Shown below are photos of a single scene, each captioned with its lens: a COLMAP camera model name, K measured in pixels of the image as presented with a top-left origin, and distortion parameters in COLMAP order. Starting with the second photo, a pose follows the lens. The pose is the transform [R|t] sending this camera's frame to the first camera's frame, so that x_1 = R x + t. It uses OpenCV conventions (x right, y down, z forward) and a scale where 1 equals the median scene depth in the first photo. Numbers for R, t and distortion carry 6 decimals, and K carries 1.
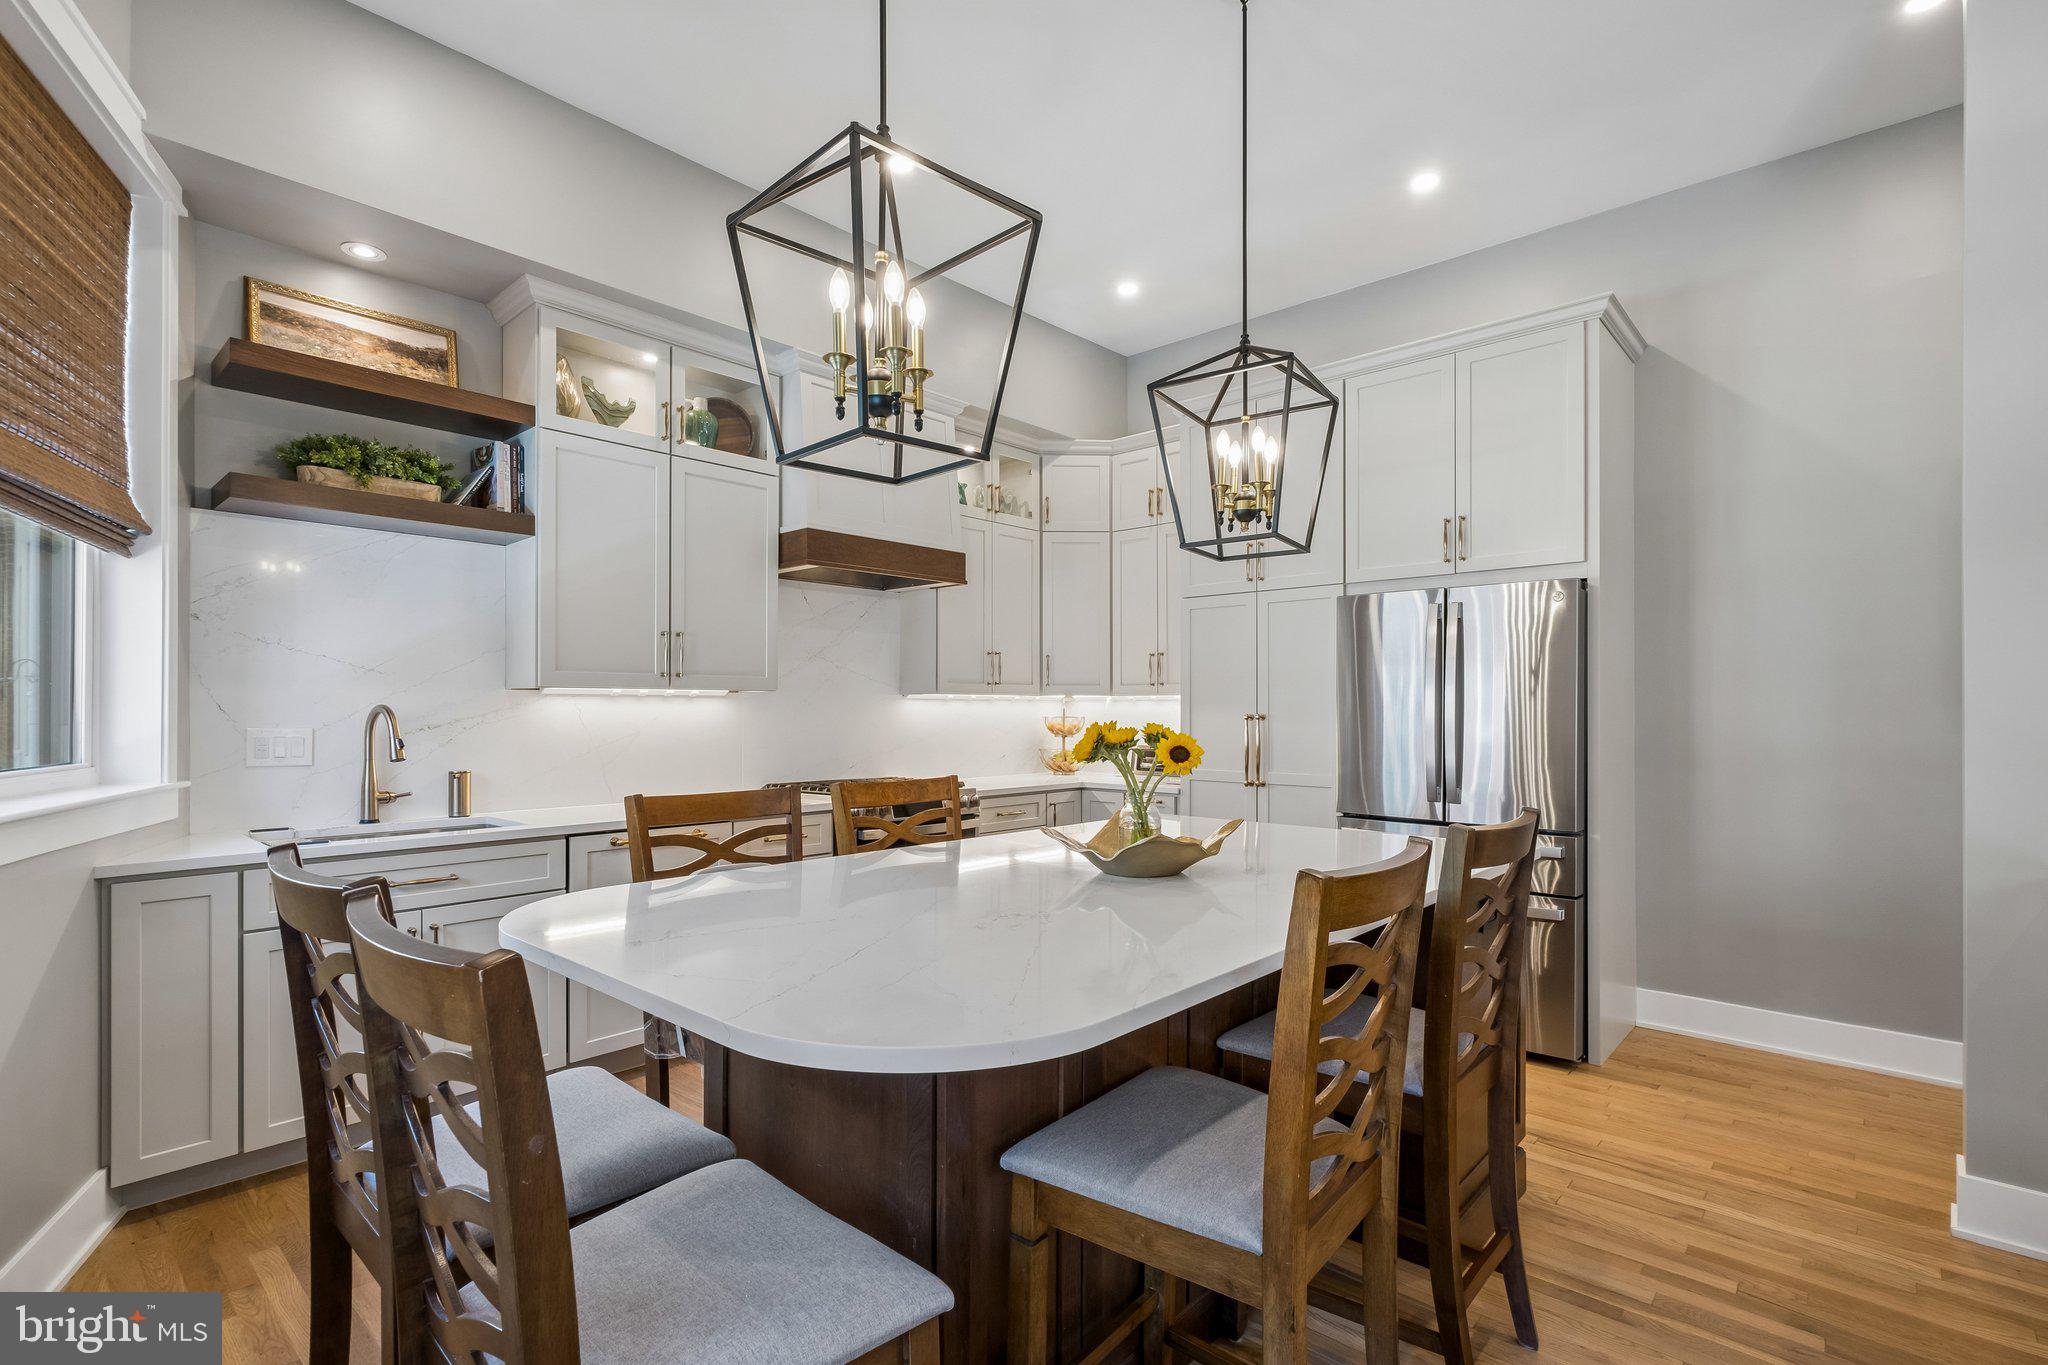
lens RADIAL K [[953.3, 0, 1011.8], [0, 953.3, 704.6], [0, 0, 1]] dist [-0.000659, 0.002273]
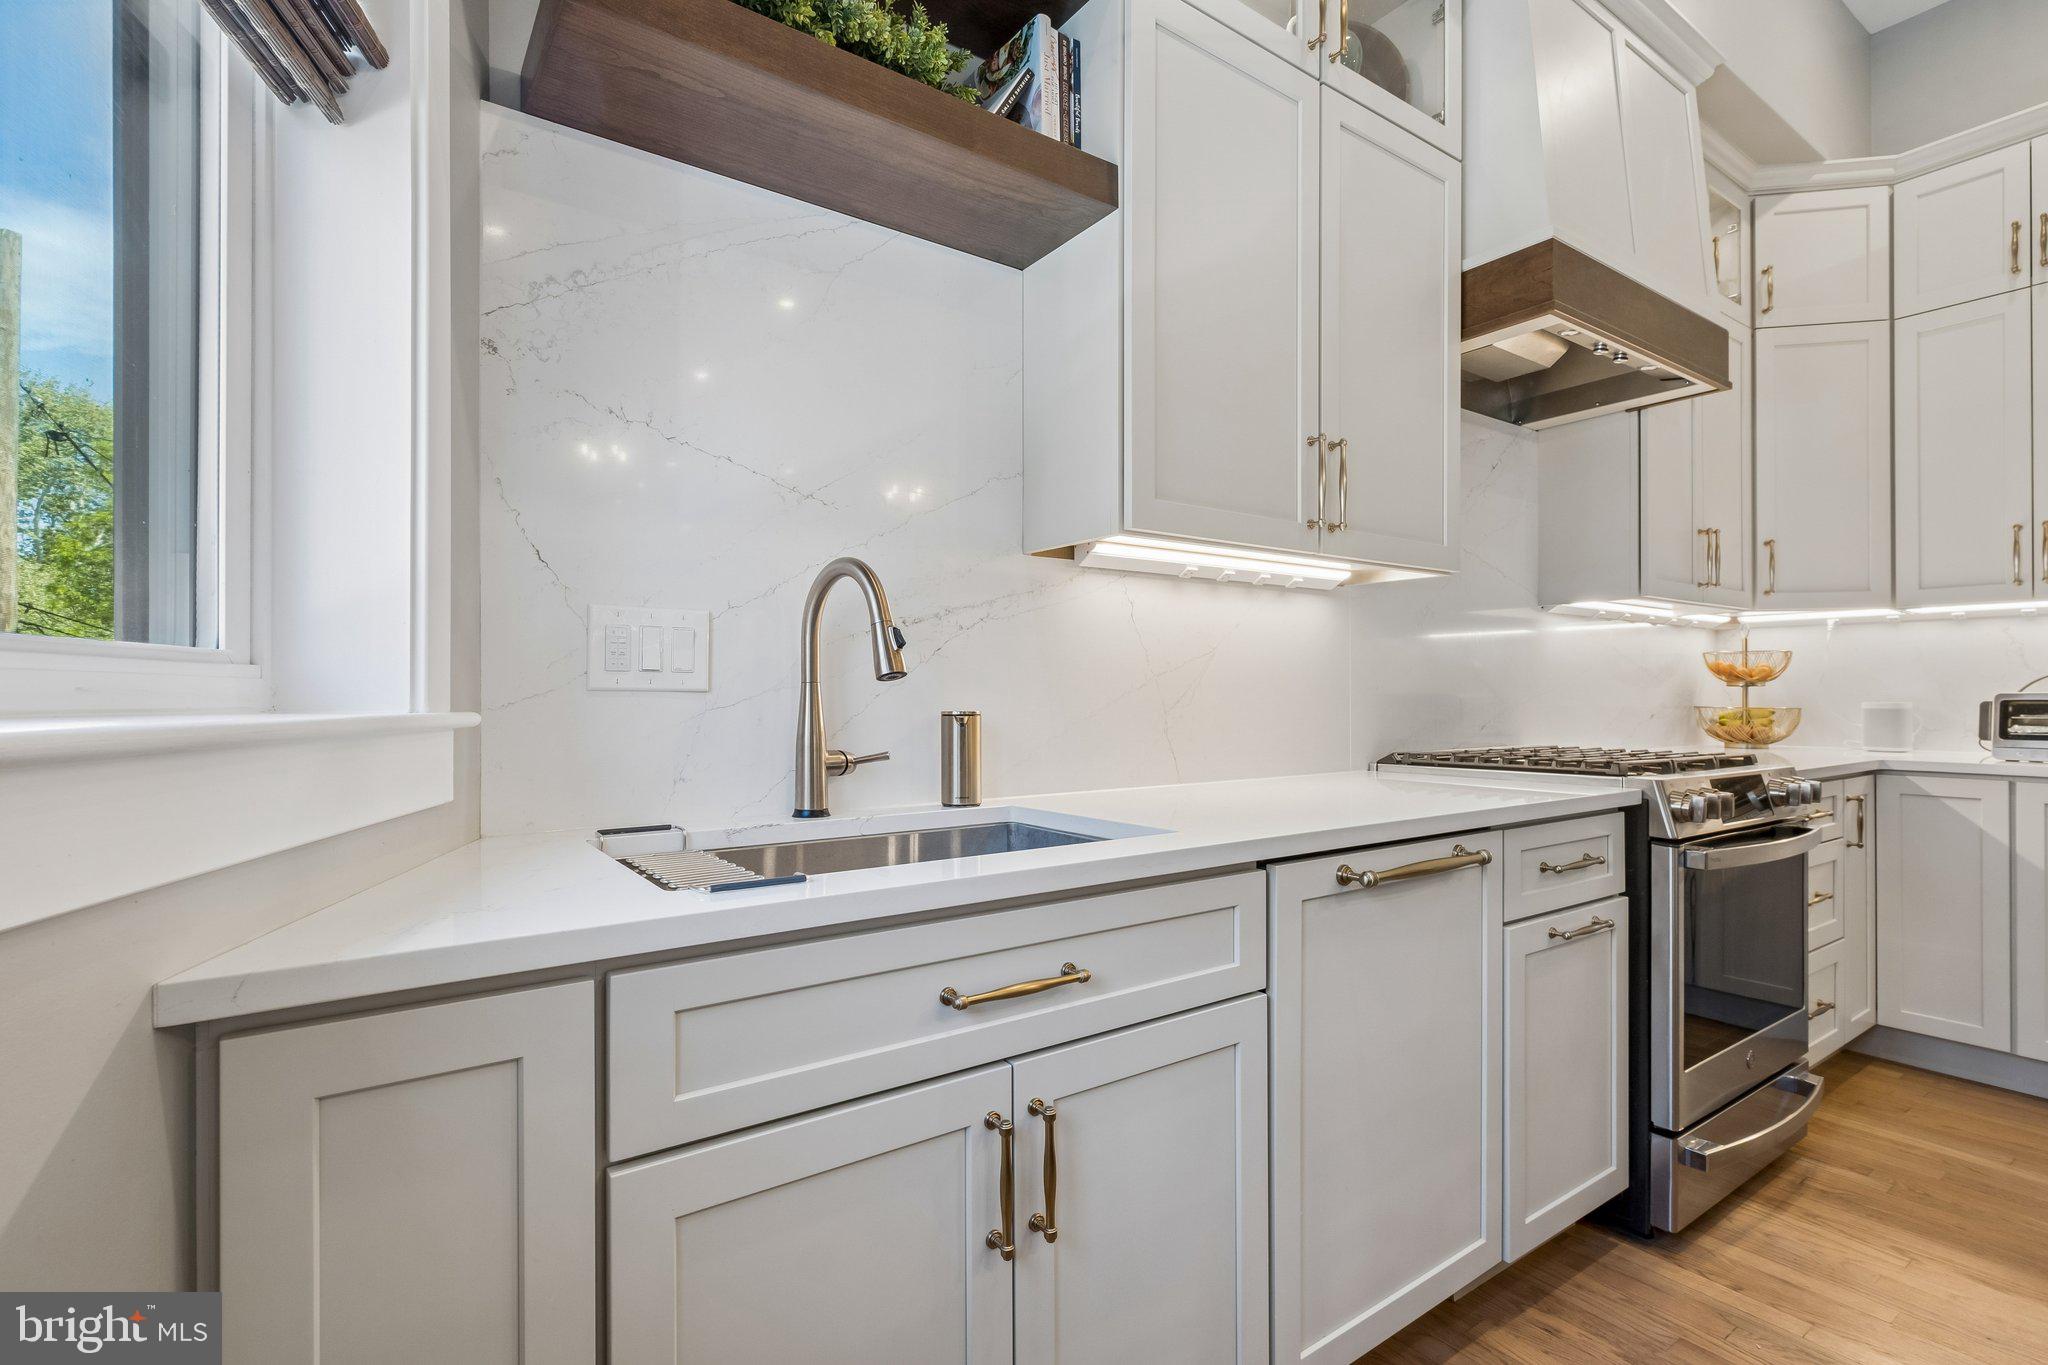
lens RADIAL K [[953.3, 0, 1017.4], [0, 953.3, 688.4], [0, 0, 1]] dist [-0.000659, 0.002273]
pose [[0.975766, -0.001436, -0.218811, -0.447963], [0.001938, 0.999996, 0.002080, 0.057449], [0.218807, -0.002453, 0.975765, 0.534797]]
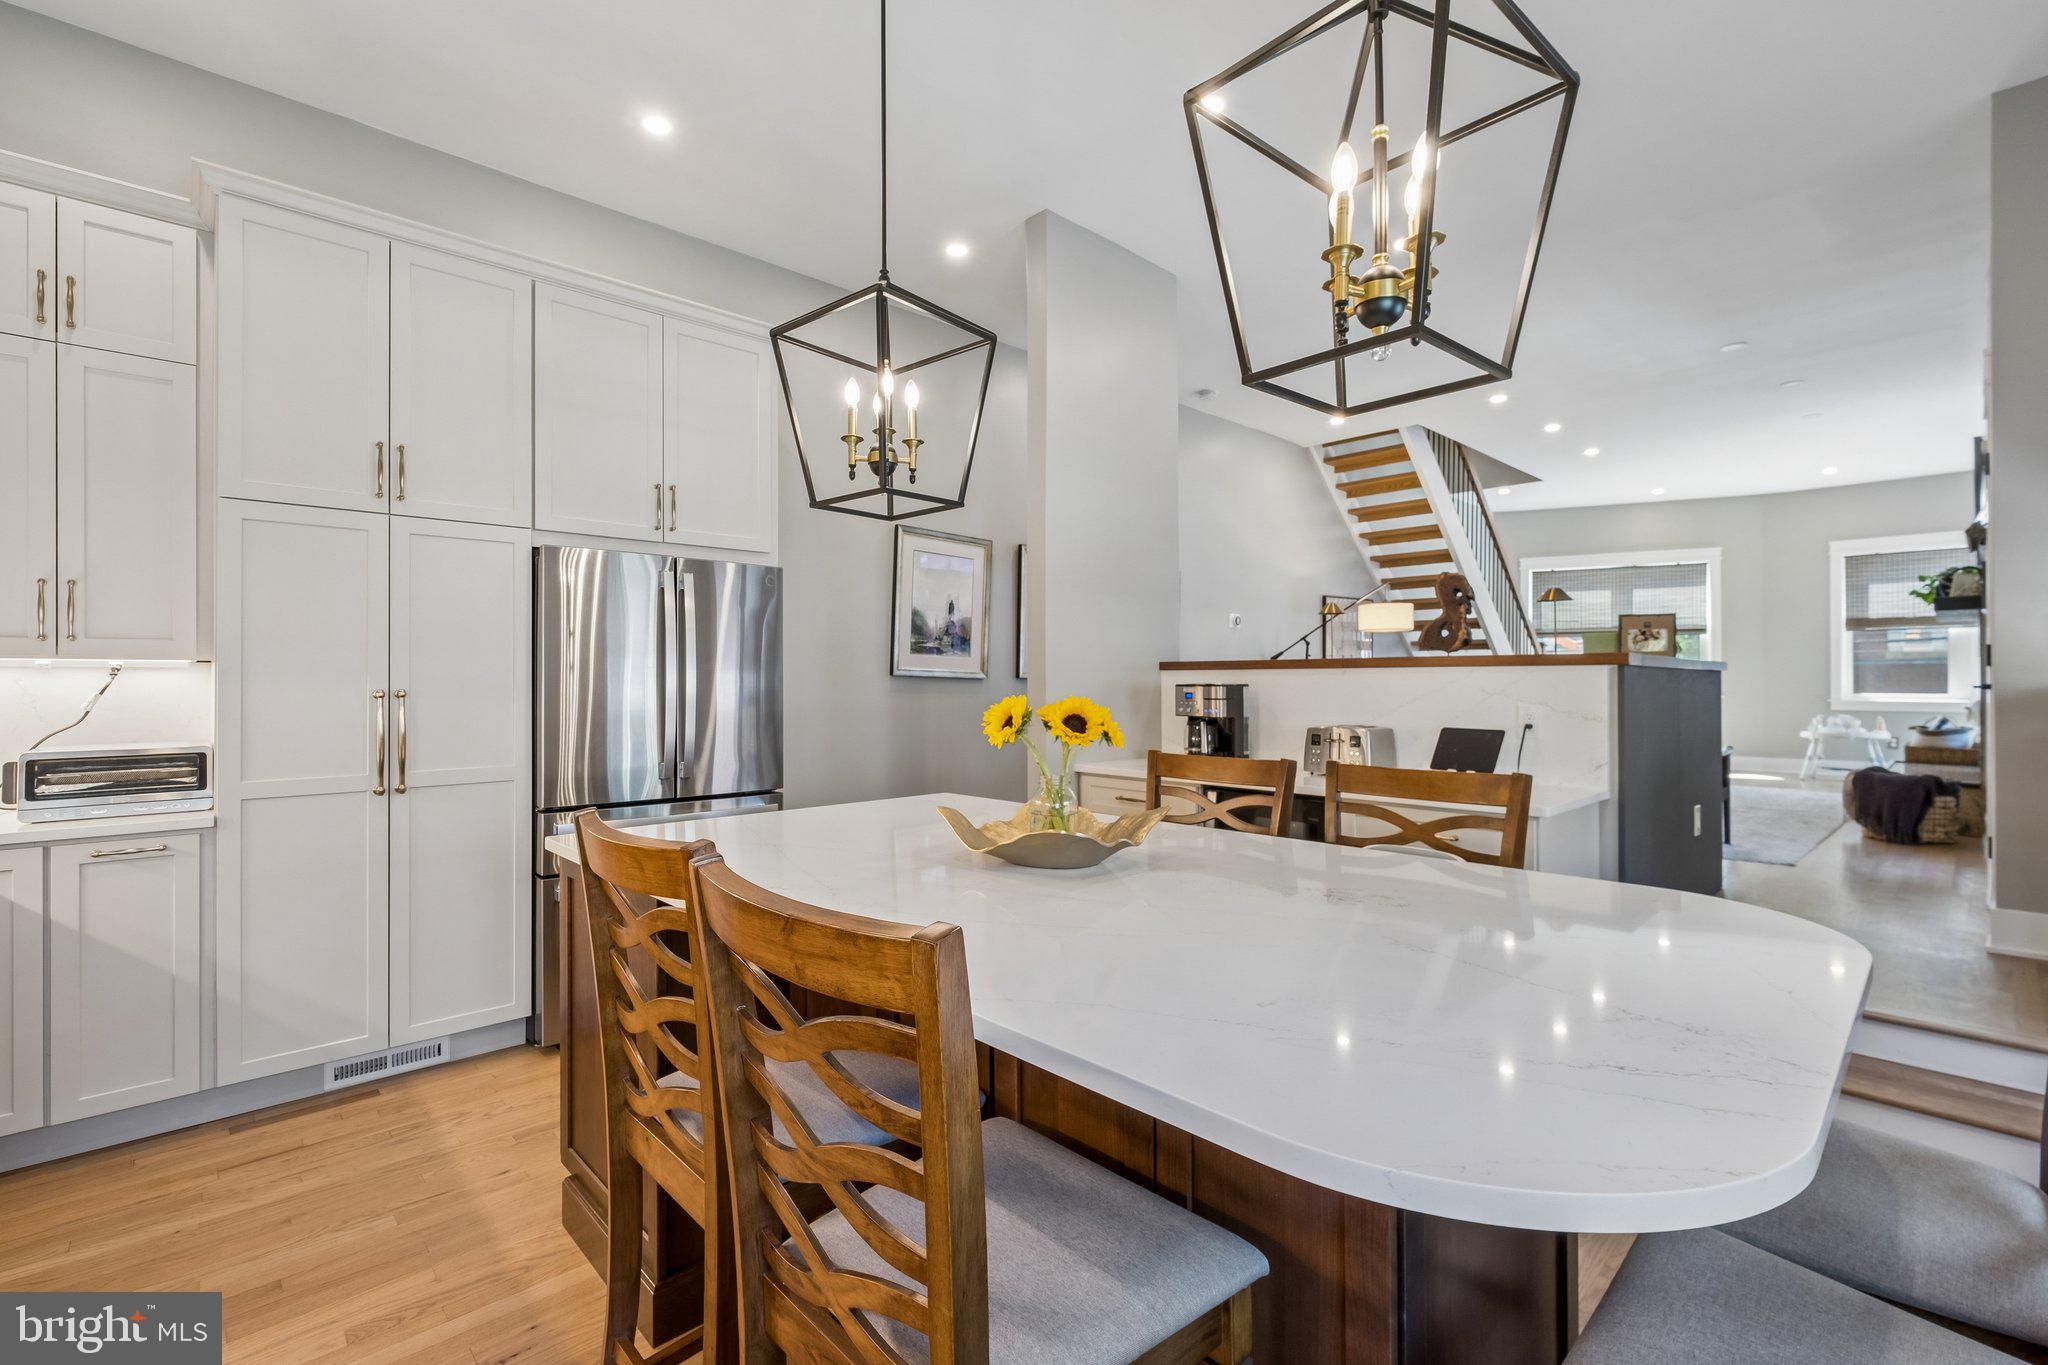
lens RADIAL K [[902.9, 0, 1023.1], [0, 902.9, 674.5], [0, 0, 1]] dist [-0.002659, 0.000444]
pose [[0.079573, 0.005670, 0.996813, -0.479317], [-0.001657, 0.999983, -0.005556, 0.002280], [-0.996828, -0.001209, 0.079581, 0.642321]]
